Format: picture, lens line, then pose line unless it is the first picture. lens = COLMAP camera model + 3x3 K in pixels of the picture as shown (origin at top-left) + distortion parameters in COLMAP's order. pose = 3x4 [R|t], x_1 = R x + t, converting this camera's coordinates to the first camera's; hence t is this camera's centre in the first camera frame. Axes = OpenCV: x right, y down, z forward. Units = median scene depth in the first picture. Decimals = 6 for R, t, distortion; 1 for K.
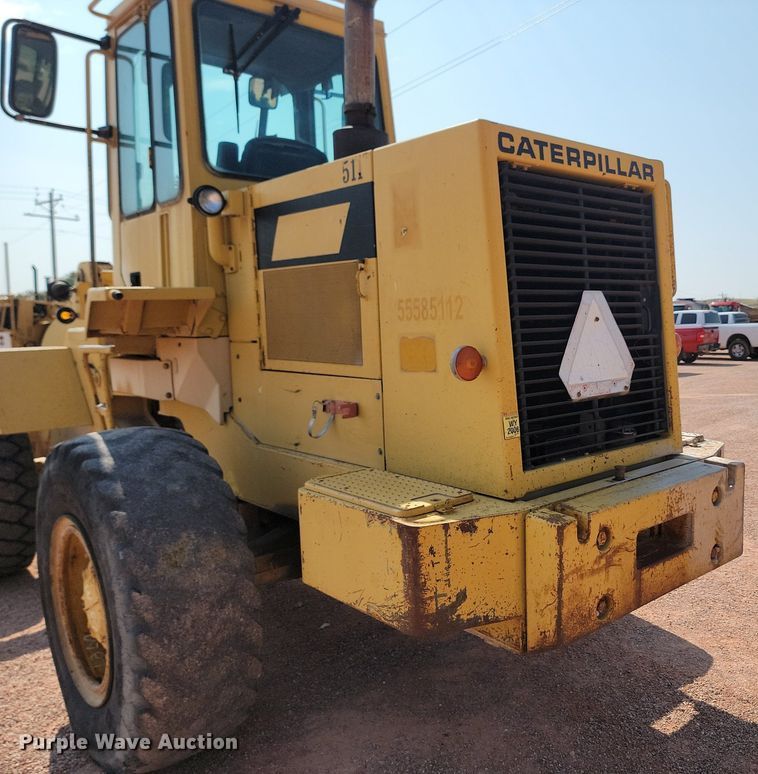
lens RADIAL K [[720.9, 0, 518.8], [0, 720.9, 386.3], [0, 0, 1]] dist [0.048345, -0.026416]
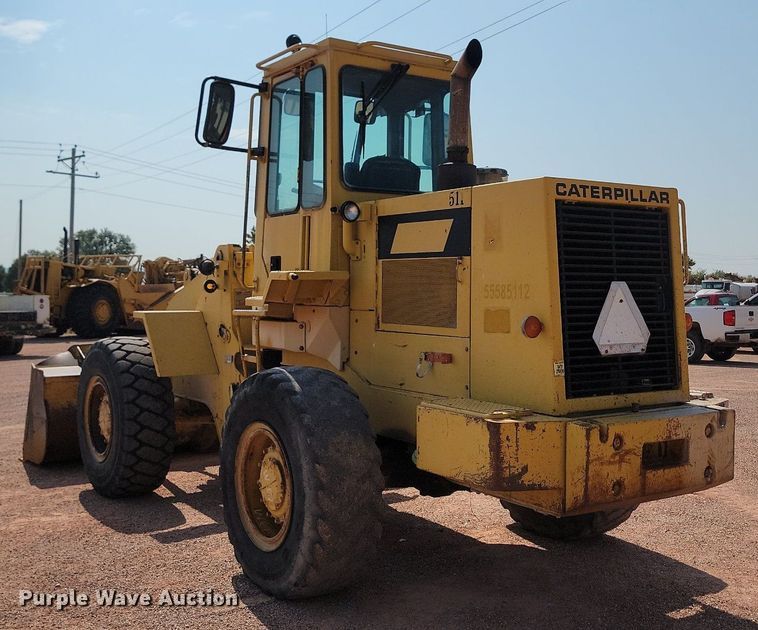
lens RADIAL K [[885.9, 0, 397.5], [0, 885.9, 304.3], [0, 0, 1]] dist [0.086335, -0.024822]
pose [[0.980634, 0.028039, -0.193830, 0.013833], [-0.043053, 0.996352, -0.073685, 0.063667], [0.191056, 0.080603, 0.978264, -0.821933]]
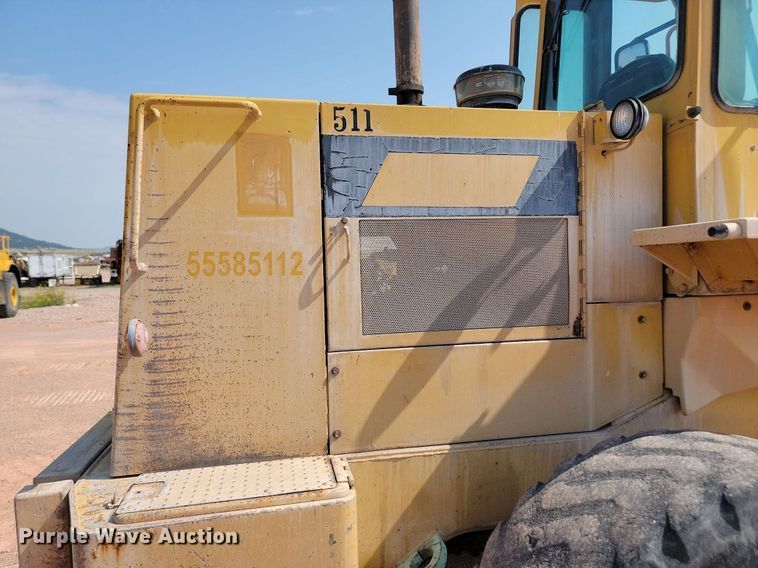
lens RADIAL K [[530.7, 0, 379.0], [0, 530.7, 284.0], [0, 0, 1]] dist [0.037713, -0.003790]
pose [[-0.553280, 0.060206, -0.830817, 0.588119], [-0.049338, 0.993265, 0.104834, -0.200704], [0.831533, 0.098993, -0.546583, 1.695704]]
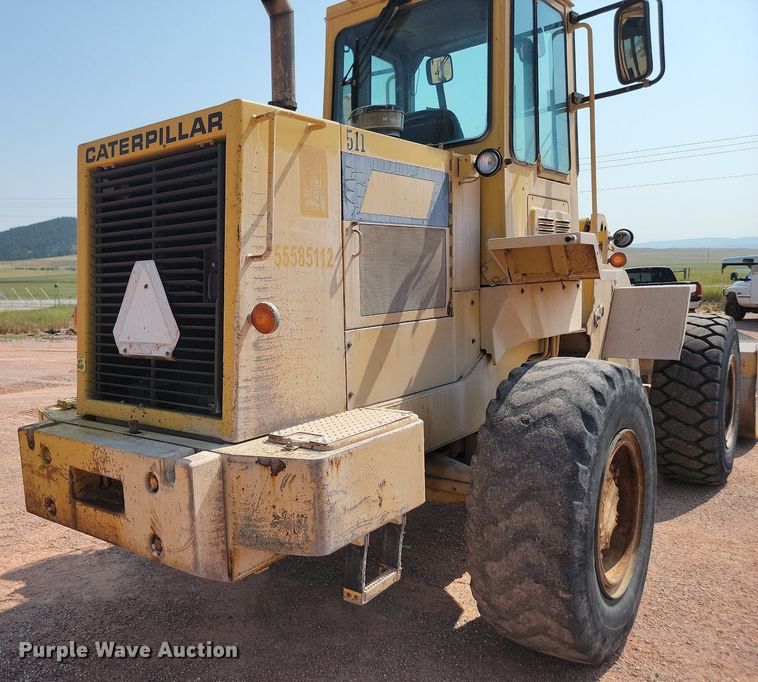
lens RADIAL K [[674.1, 0, 271.9], [0, 674.1, 357.5], [0, 0, 1]] dist [0.065283, -0.021064]
pose [[0.052331, 0.126580, -0.990575, 1.123357], [-0.065714, 0.990221, 0.123064, -0.121844], [0.996465, 0.058655, 0.060138, 1.106145]]
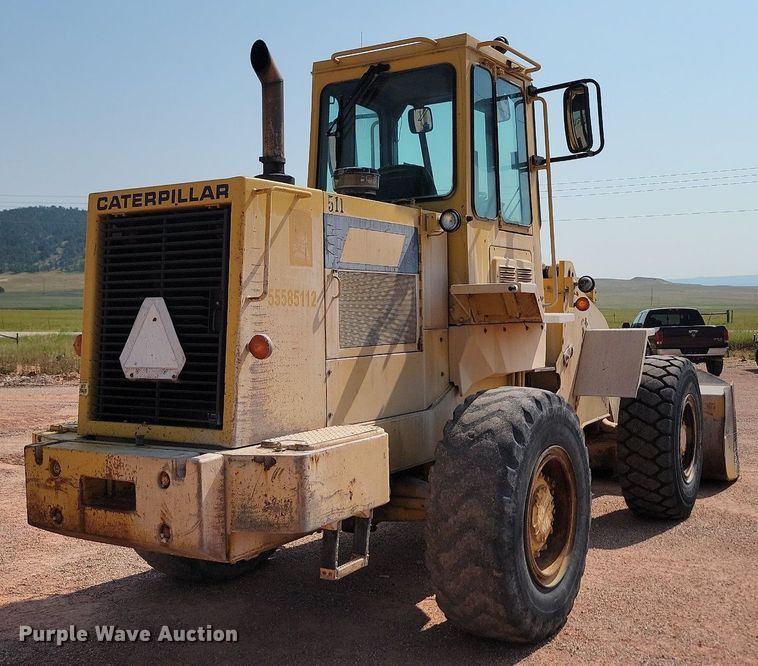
lens RADIAL K [[888.1, 0, 406.9], [0, 888.1, 332.2], [0, 0, 1]] dist [0.089846, -0.060244]
pose [[0.235274, 0.038124, -0.971181, 1.715399], [-0.089586, 0.995827, 0.017388, -0.134642], [0.967792, 0.082913, 0.237707, 1.030498]]
